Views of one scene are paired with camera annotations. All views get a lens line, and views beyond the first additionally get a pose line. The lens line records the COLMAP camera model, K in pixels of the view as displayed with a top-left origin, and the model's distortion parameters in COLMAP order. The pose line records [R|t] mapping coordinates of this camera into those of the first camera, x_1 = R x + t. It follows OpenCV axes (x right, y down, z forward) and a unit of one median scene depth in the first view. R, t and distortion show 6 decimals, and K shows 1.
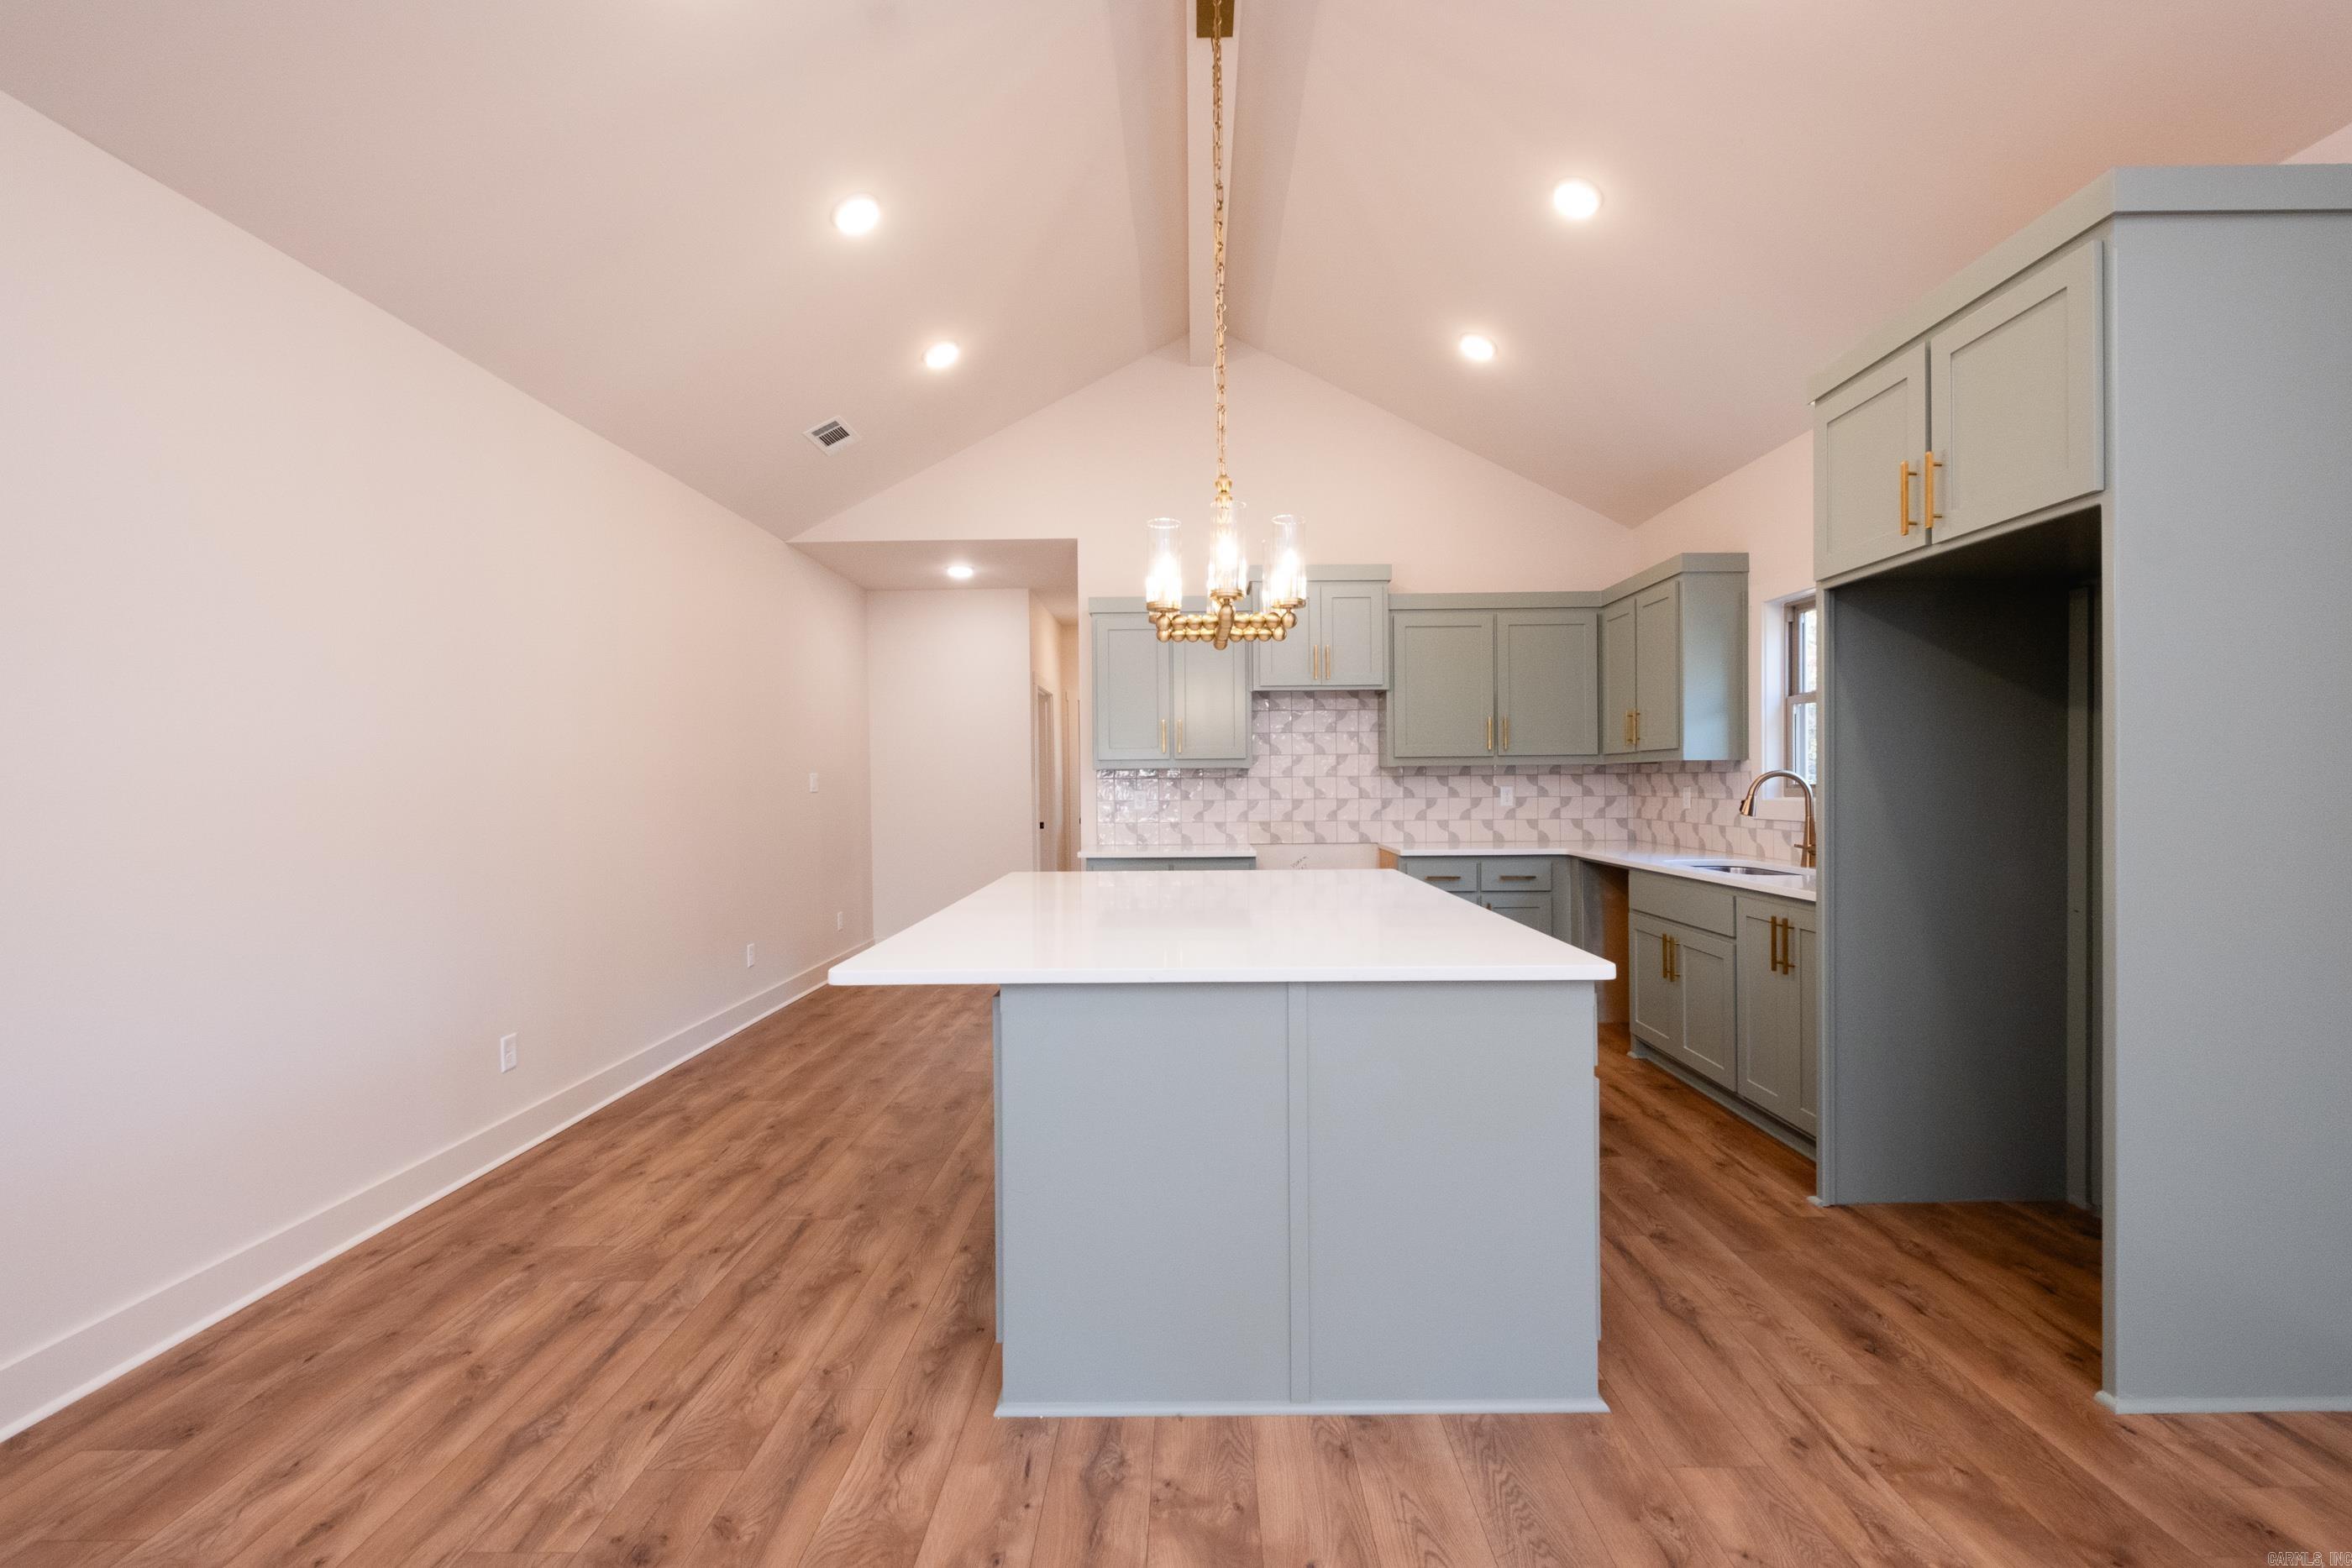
lens RADIAL K [[1003.0, 0, 1182.4], [0, 1003.0, 784.3], [0, 0, 1]] dist [0.000333, -0.000490]
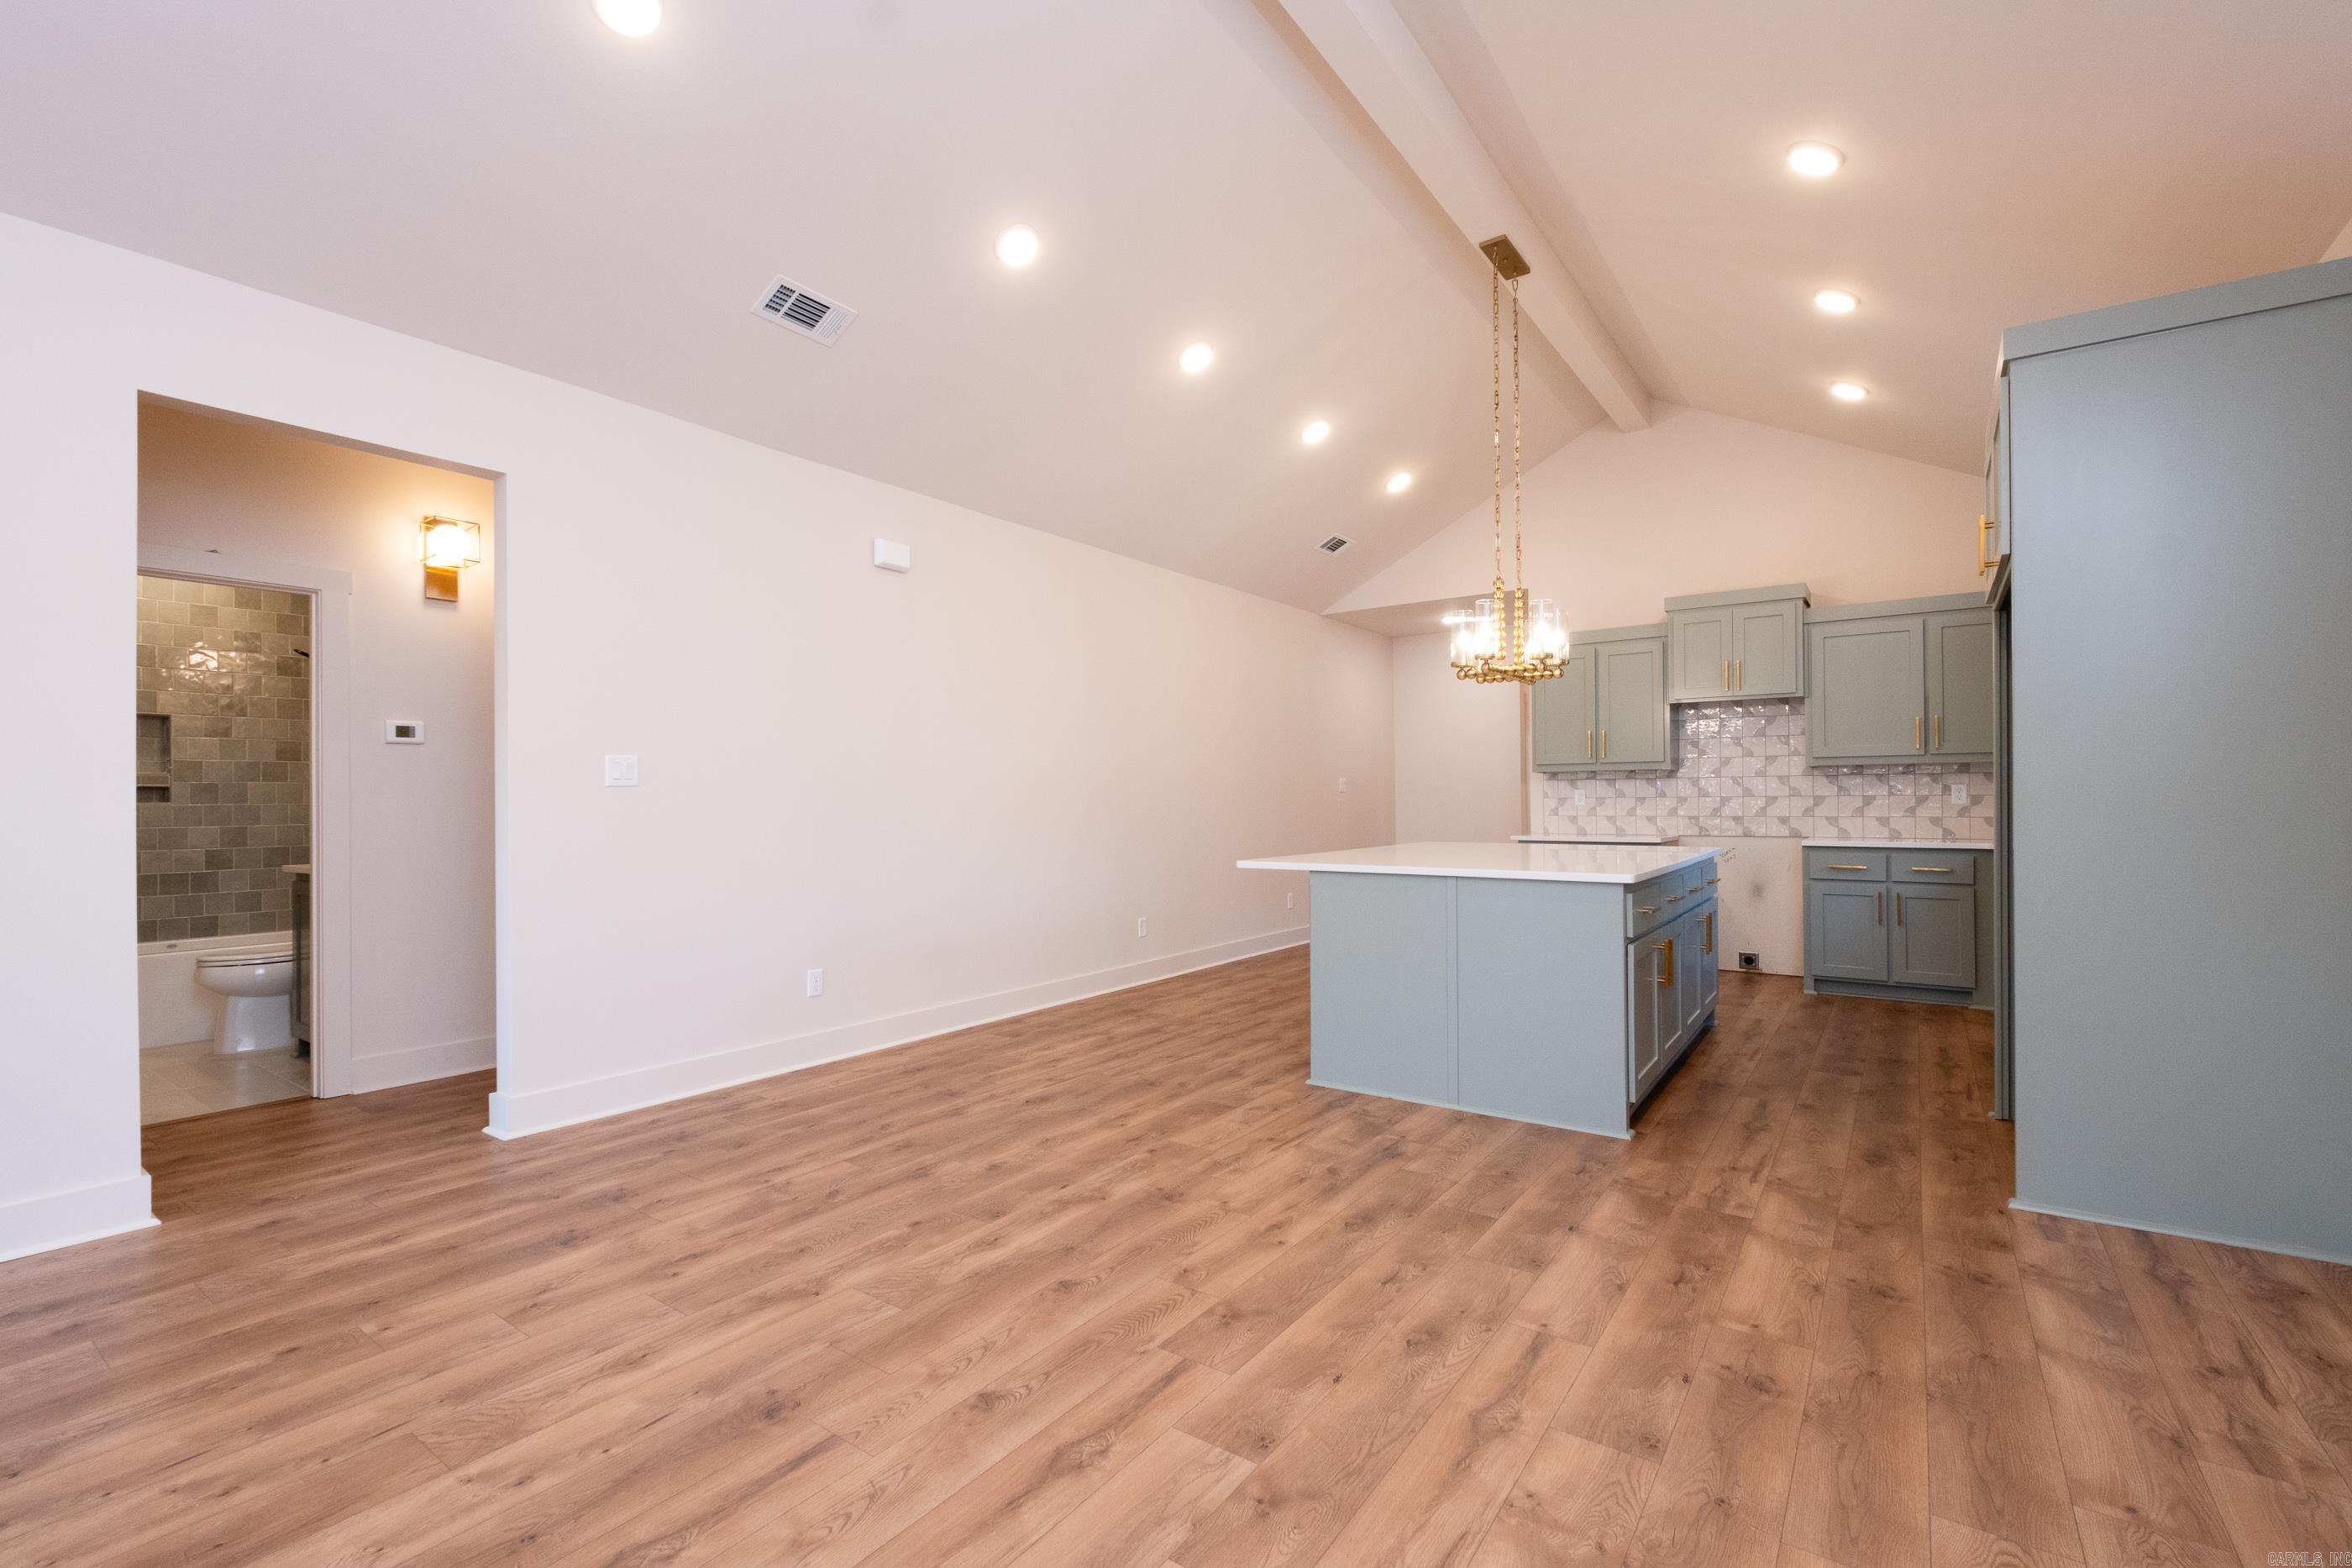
lens RADIAL K [[1013.0, 0, 1182.2], [0, 1013.0, 793.4], [0, 0, 1]] dist [0.000631, -0.000922]
pose [[0.818236, -0.000798, -0.574882, 0.284706], [-0.002462, 0.999985, -0.004893, 0.019229], [0.574878, 0.005419, 0.818221, -0.298760]]
